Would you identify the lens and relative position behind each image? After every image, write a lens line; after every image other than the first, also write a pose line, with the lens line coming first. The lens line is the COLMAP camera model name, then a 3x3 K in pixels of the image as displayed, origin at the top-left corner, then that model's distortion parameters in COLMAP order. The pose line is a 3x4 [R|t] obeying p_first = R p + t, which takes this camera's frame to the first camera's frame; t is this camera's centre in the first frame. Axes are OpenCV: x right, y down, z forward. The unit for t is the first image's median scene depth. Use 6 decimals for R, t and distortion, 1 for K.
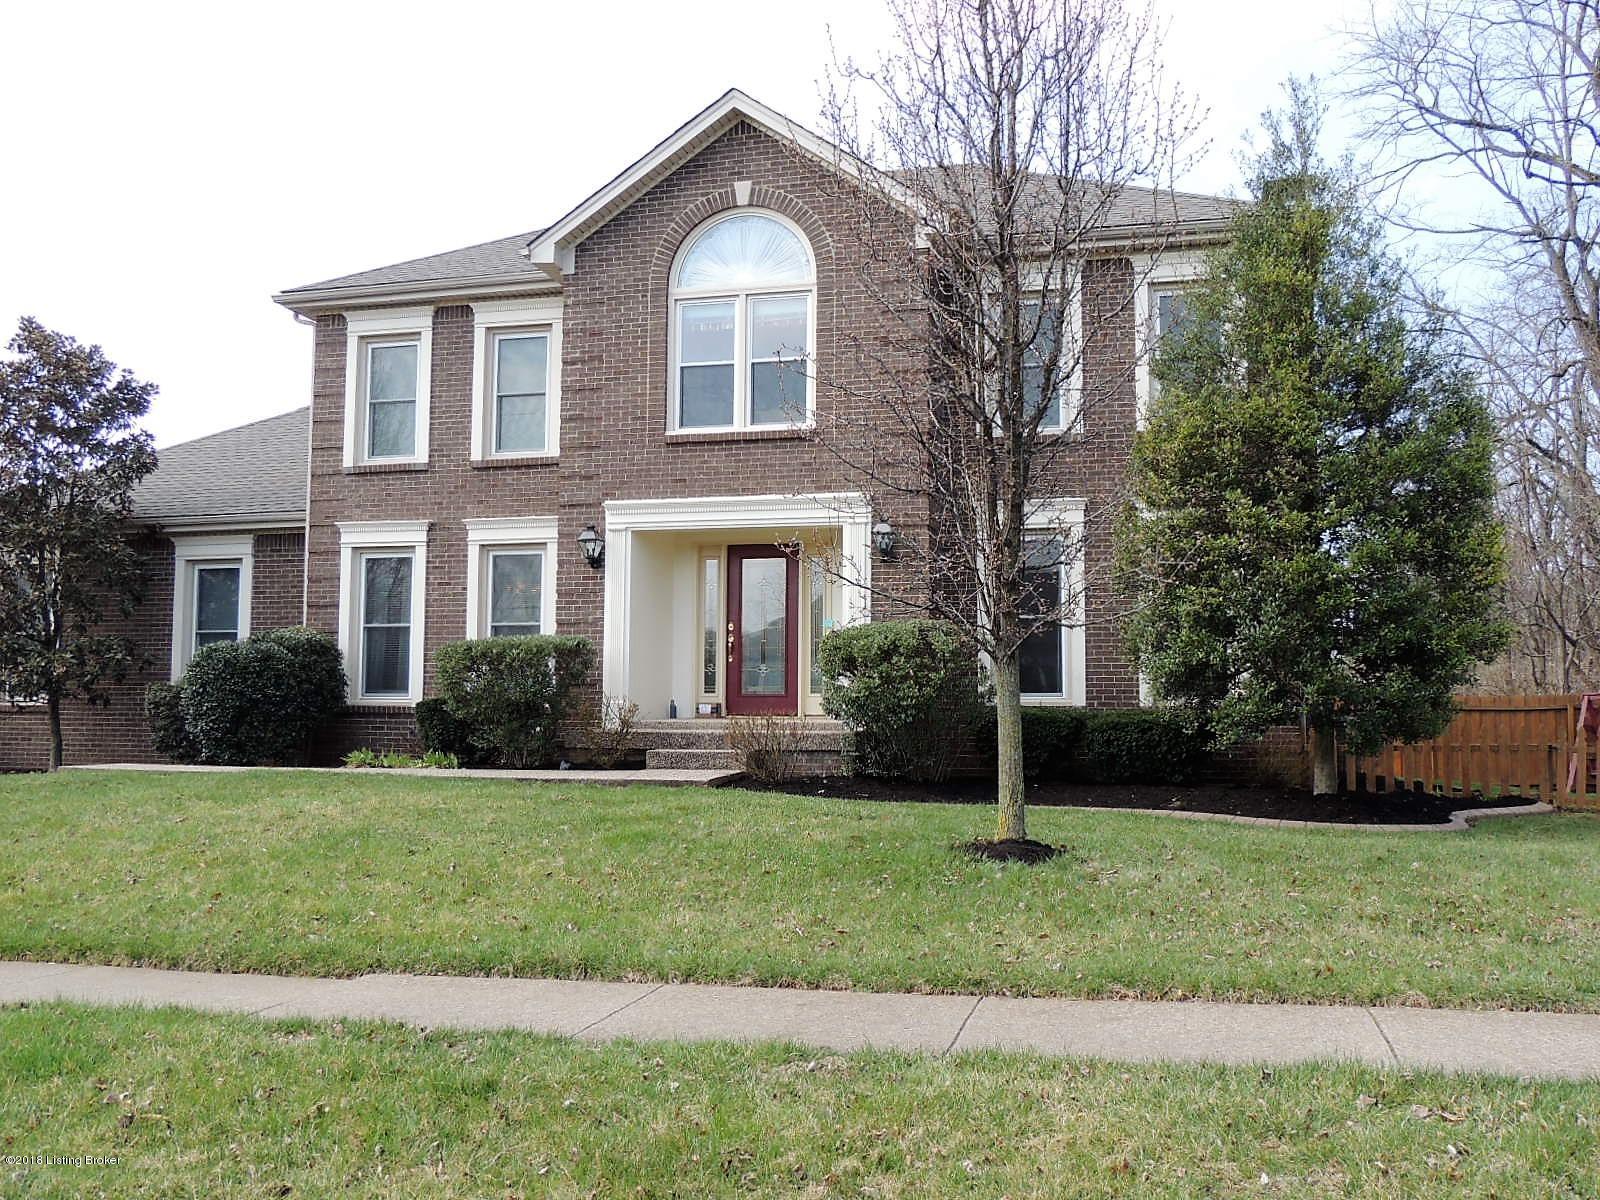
lens RADIAL K [[1510.7, 0, 800.8], [0, 1510.7, 596.5], [0, 0, 1]] dist [-0.023416, 0.000000]
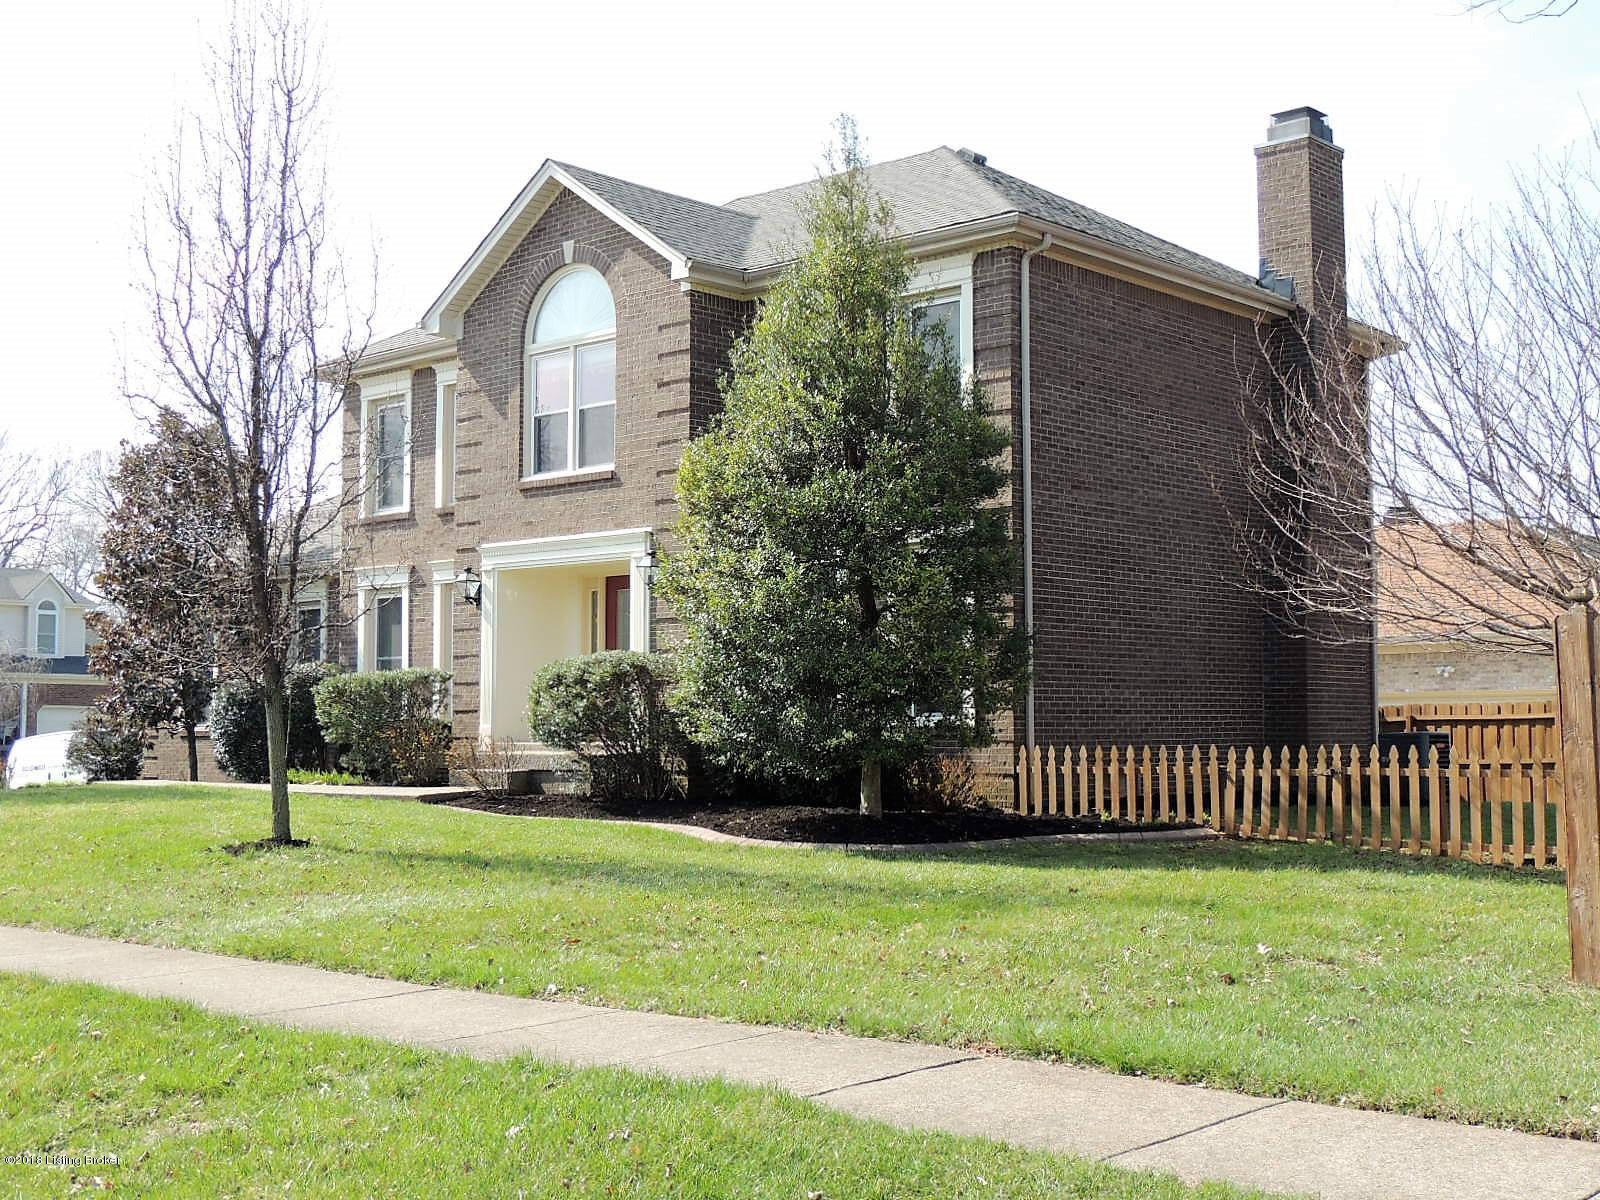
lens RADIAL K [[2016.8, 0, 800.3], [0, 2016.8, 598.8], [0, 0, 1]] dist [-0.078396, 0.000000]
pose [[0.879488, -0.035116, -0.474624, 0.773485], [0.041027, 0.999156, 0.002098, -0.017533], [0.474150, -0.021317, 0.880186, -0.183892]]
